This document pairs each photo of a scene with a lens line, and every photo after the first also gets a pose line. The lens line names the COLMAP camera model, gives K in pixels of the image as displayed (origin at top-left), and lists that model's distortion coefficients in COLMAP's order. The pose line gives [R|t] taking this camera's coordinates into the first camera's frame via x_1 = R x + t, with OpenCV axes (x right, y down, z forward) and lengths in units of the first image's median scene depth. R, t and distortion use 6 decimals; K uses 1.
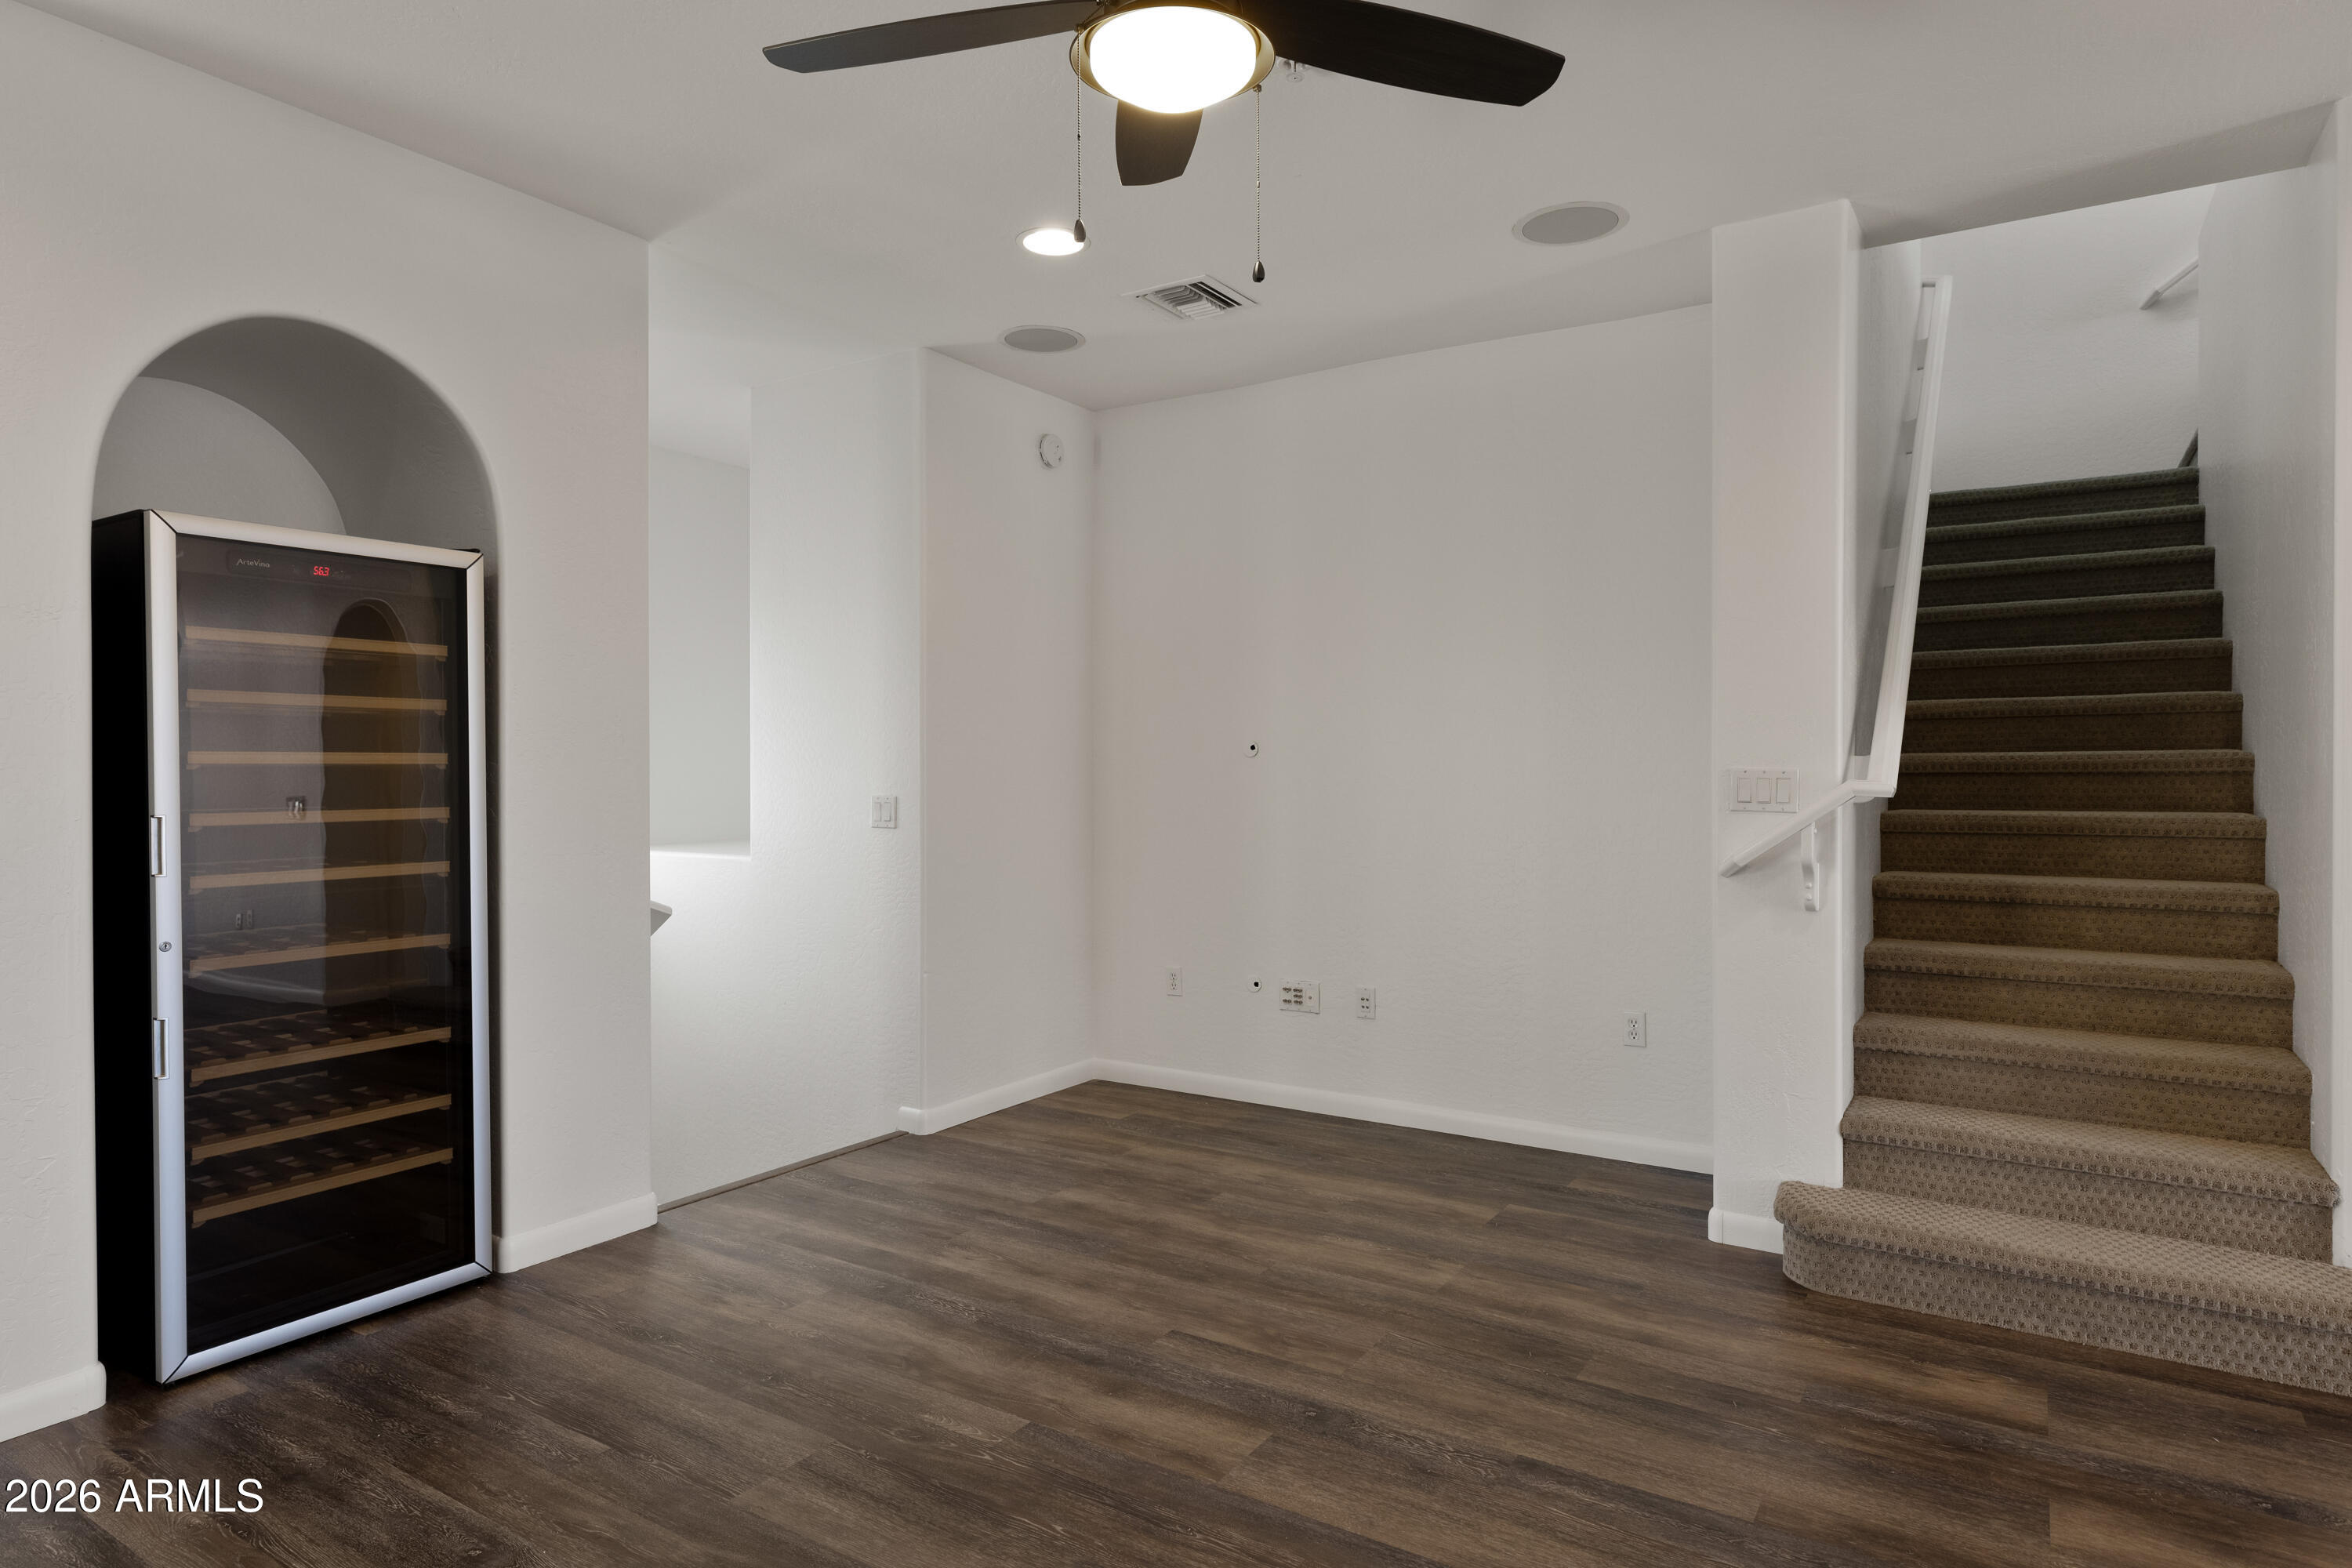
lens RADIAL K [[1236.8, 0, 1164.7], [0, 1236.8, 778.6], [0, 0, 1]] dist [-0.003348, -0.001309]
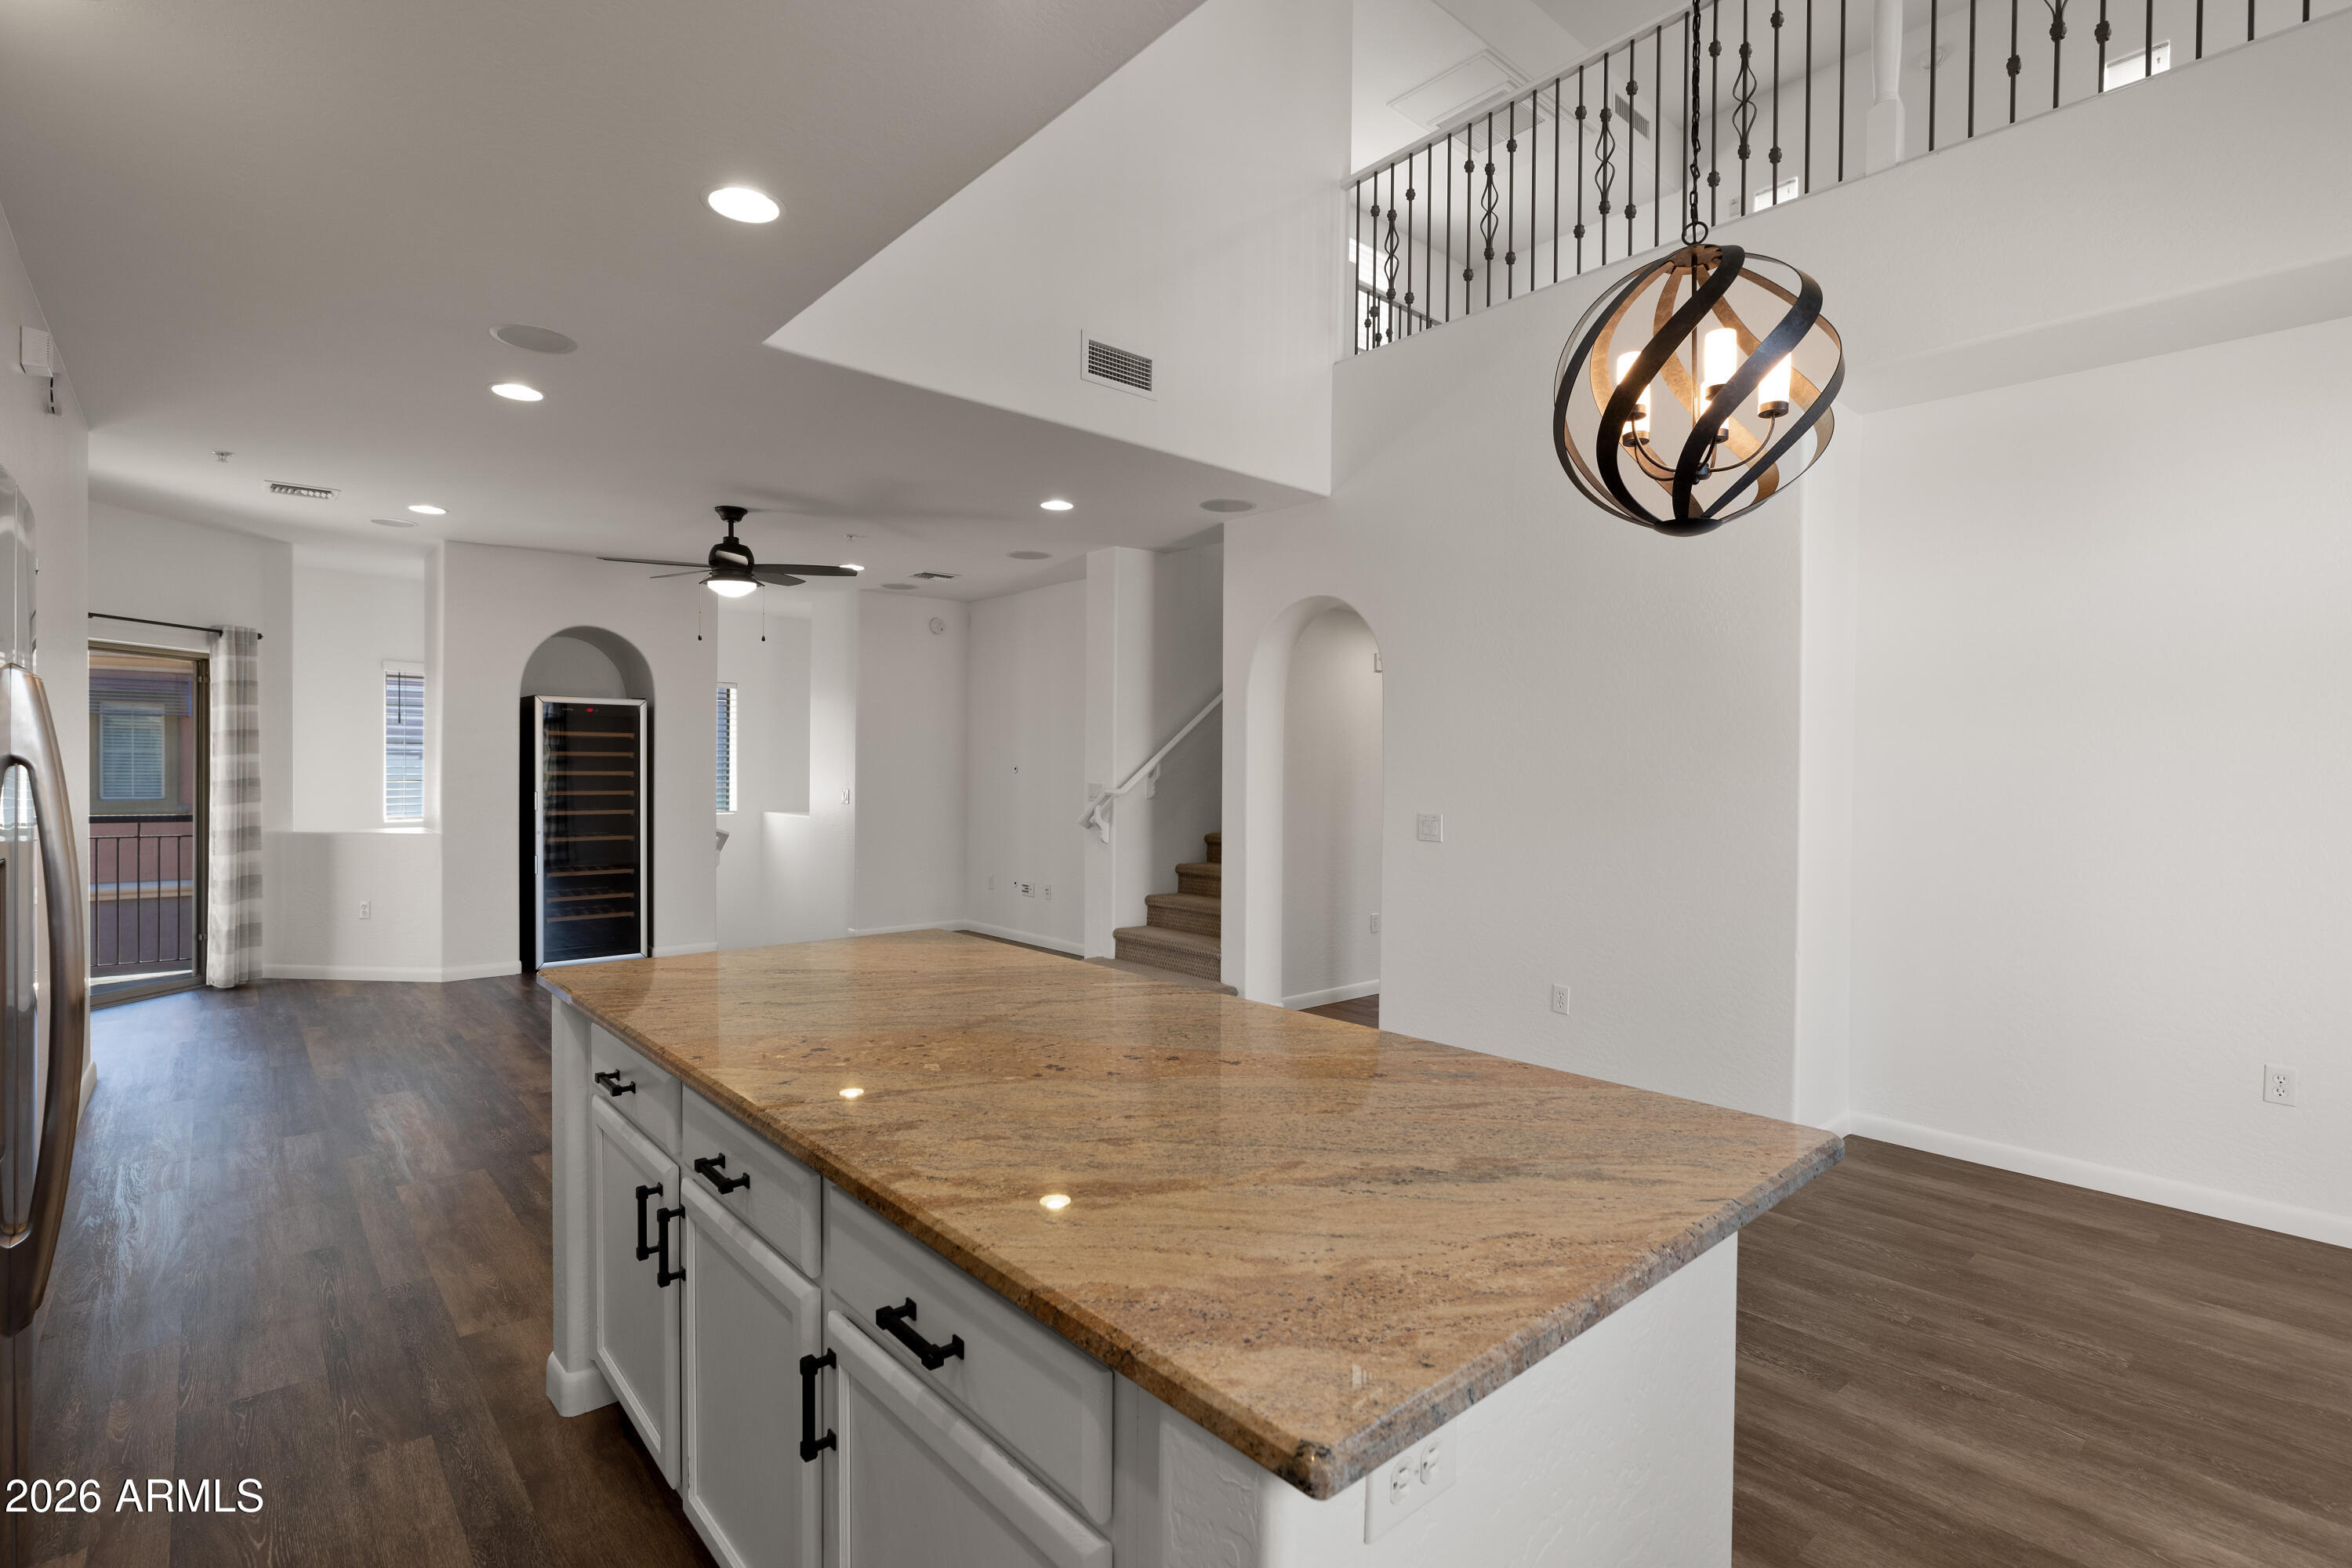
lens RADIAL K [[1103.0, 0, 1190.4], [0, 1103.0, 777.3], [0, 0, 1]] dist [0.002111, 0.000023]
pose [[0.951437, 0.006196, -0.307781, 1.423384], [-0.007849, 0.999961, -0.004132, -0.006494], [0.307743, 0.006348, 0.951448, -1.021033]]
